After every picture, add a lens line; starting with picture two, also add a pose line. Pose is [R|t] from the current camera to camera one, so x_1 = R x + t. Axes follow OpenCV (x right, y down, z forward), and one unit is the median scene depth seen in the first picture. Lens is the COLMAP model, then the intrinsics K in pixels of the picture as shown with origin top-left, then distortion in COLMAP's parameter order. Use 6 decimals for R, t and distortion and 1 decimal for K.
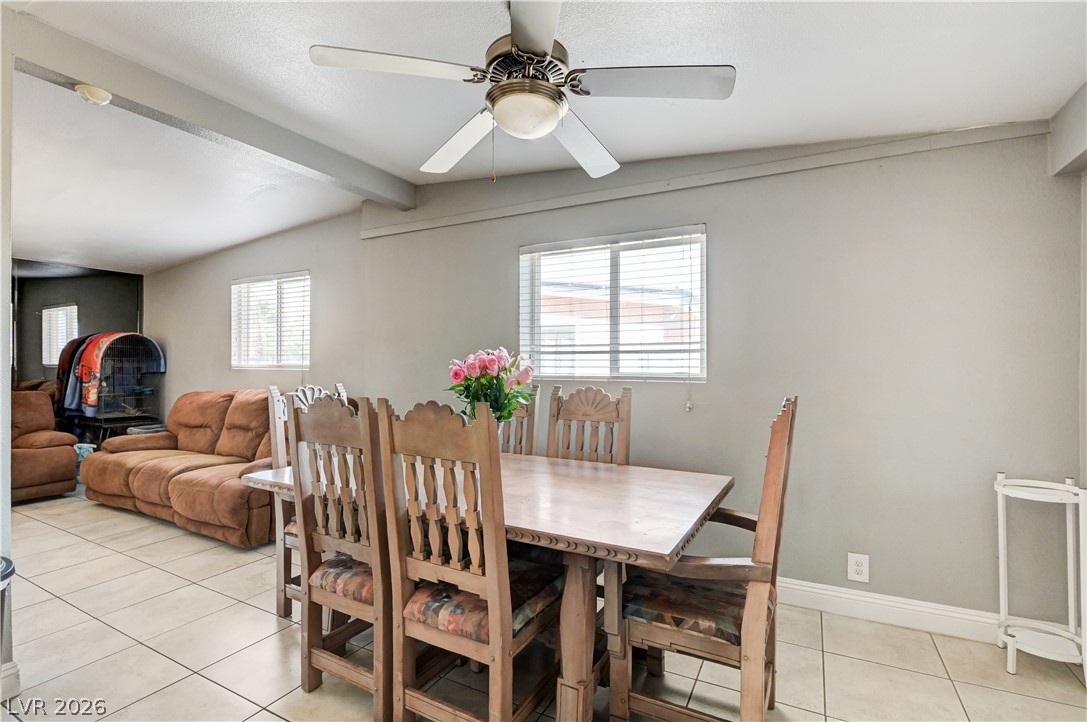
lens RADIAL K [[501.4, 0, 554.1], [0, 501.4, 363.9], [0, 0, 1]] dist [-0.019498, -0.000175]
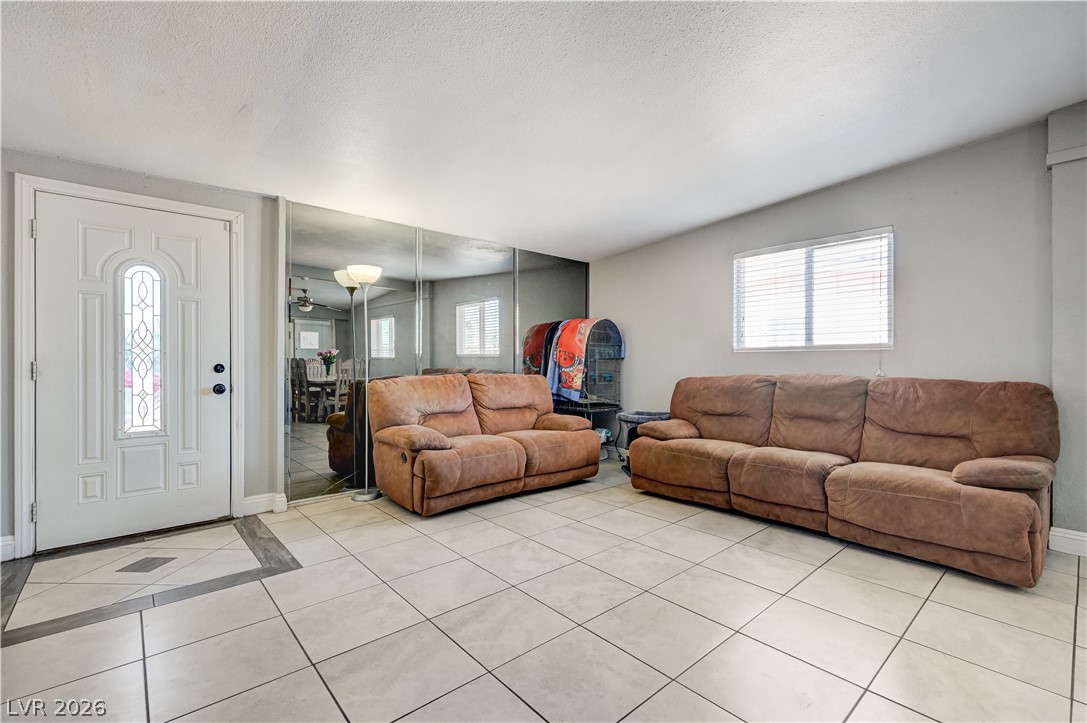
lens RADIAL K [[476.5, 0, 548.4], [0, 476.5, 362.5], [0, 0, 1]] dist [0.002872, 0.000240]
pose [[0.934426, -0.001540, -0.356153, -1.222931], [0.000655, 0.999996, -0.002605, 0.058493], [0.356156, 0.002201, 0.934424, 0.129133]]
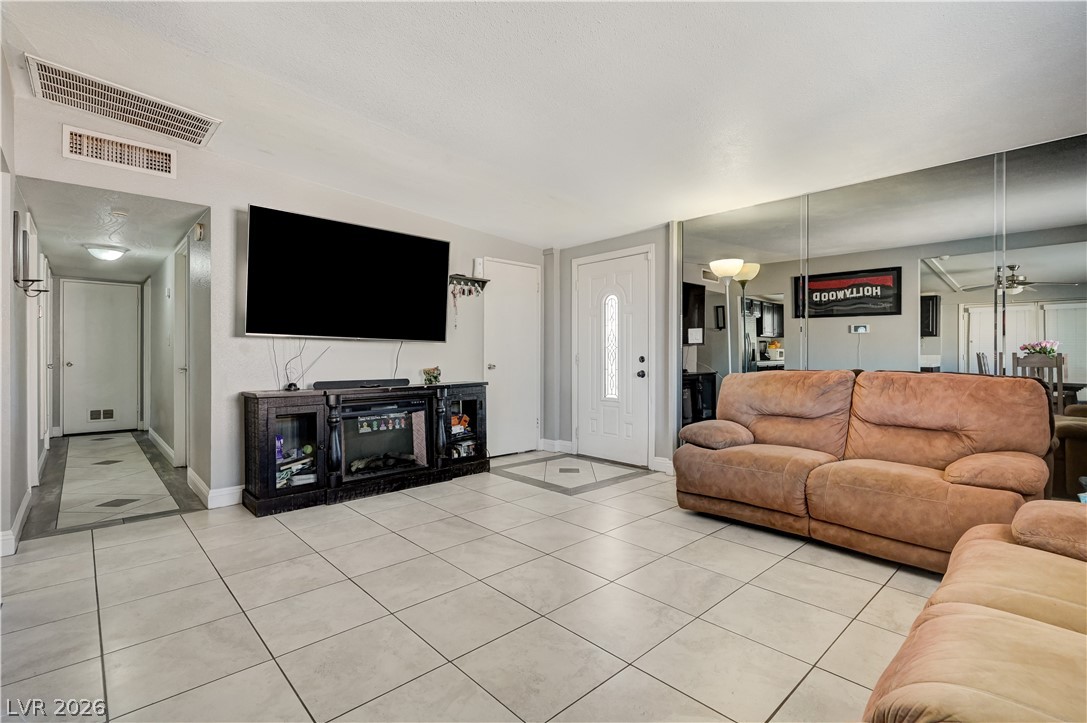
lens RADIAL K [[503.2, 0, 546.8], [0, 503.2, 356.7], [0, 0, 1]] dist [-0.000617, -0.000159]
pose [[-0.330209, 0.000502, -0.943908, -0.631048], [-0.002576, 0.999996, 0.001432, 0.058670], [0.943904, 0.002904, -0.330206, 1.239896]]
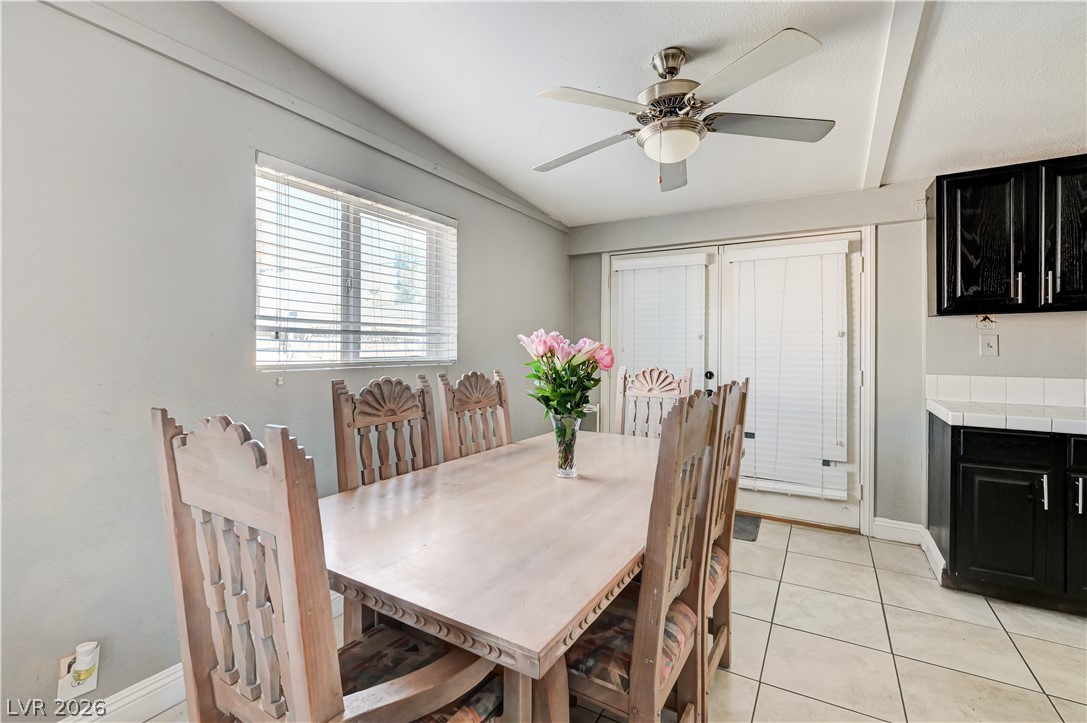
lens RADIAL K [[483.4, 0, 545.0], [0, 483.4, 346.8], [0, 0, 1]] dist [-0.000208, 0.000242]
pose [[0.051816, -0.000151, 0.998657, -0.785229], [-0.004239, 0.999991, 0.000372, -0.002381], [-0.998648, -0.004252, 0.051815, 0.778889]]
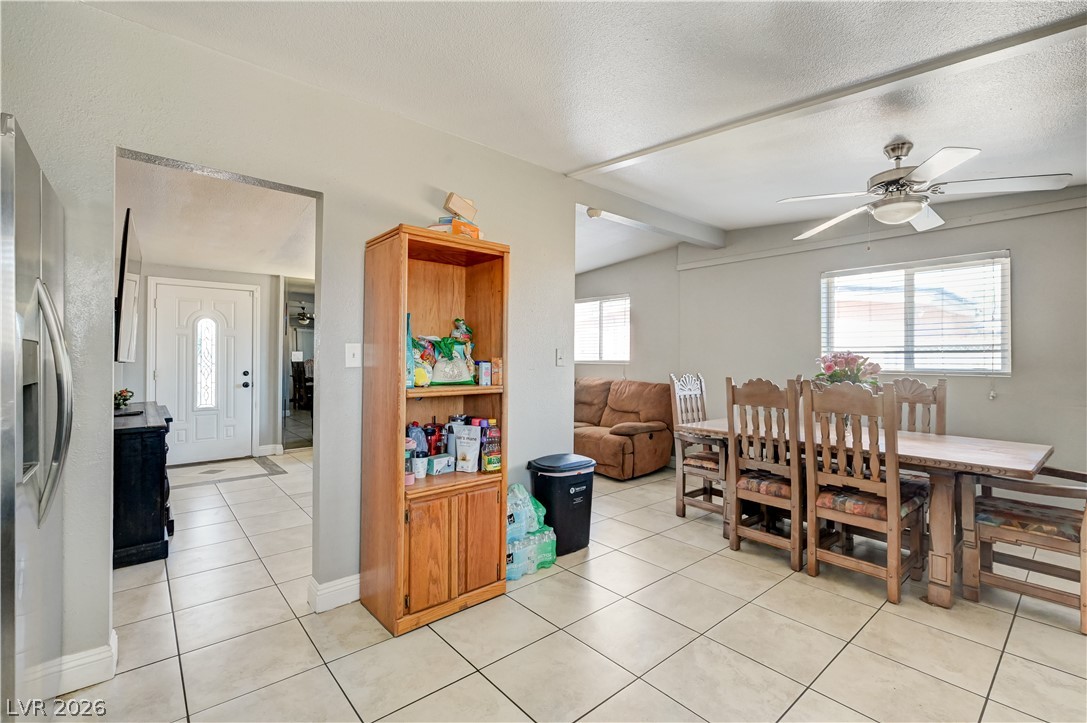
lens RADIAL K [[477.1, 0, 548.7], [0, 477.1, 356.0], [0, 0, 1]] dist [0.000873, 0.000229]
pose [[0.929250, 0.001860, -0.369446, -0.340510], [-0.004500, 0.999970, -0.006284, -0.002009], [0.369423, 0.007501, 0.929231, -0.556166]]
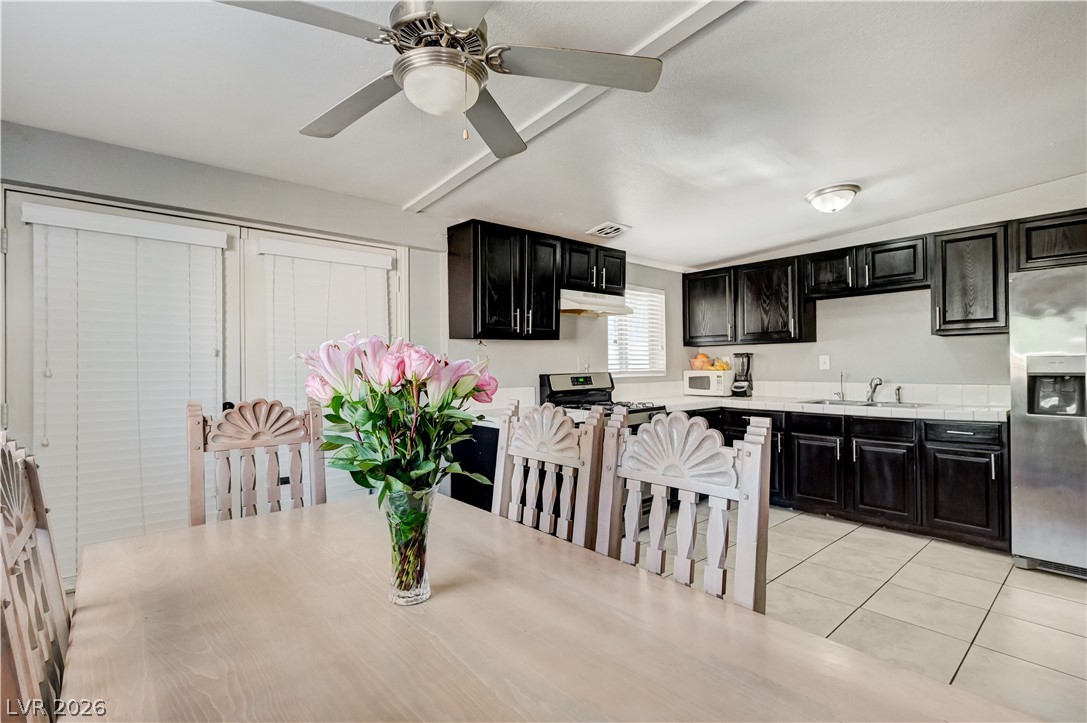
lens RADIAL K [[513.6, 0, 549.6], [0, 513.6, 365.2], [0, 0, 1]] dist [0.000597, 0.000162]
pose [[-0.935547, 0.007734, 0.353117, -0.349739], [0.007166, 0.999970, -0.002915, -0.000370], [-0.353128, -0.000197, -0.935575, 1.118171]]
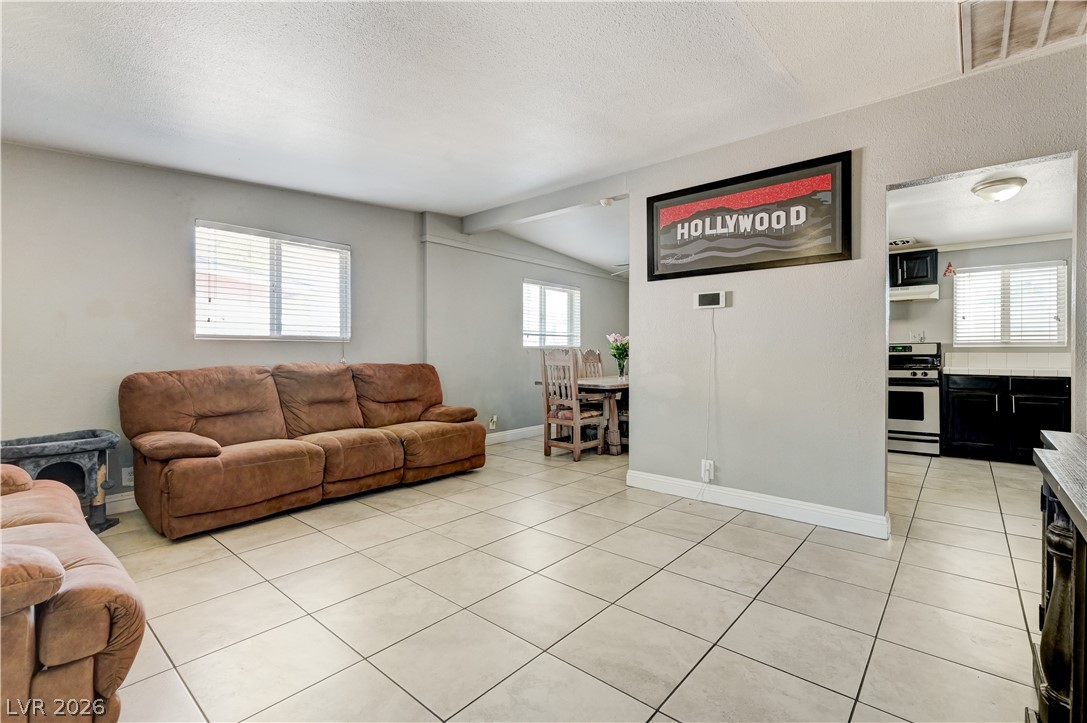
lens RADIAL K [[486.6, 0, 549.8], [0, 486.6, 353.8], [0, 0, 1]] dist [-0.000975, -0.000027]
pose [[0.225345, -0.005366, 0.974264, -2.300156], [0.000466, 0.999985, 0.005399, 0.053102], [-0.974279, -0.000762, 0.225344, 0.605072]]
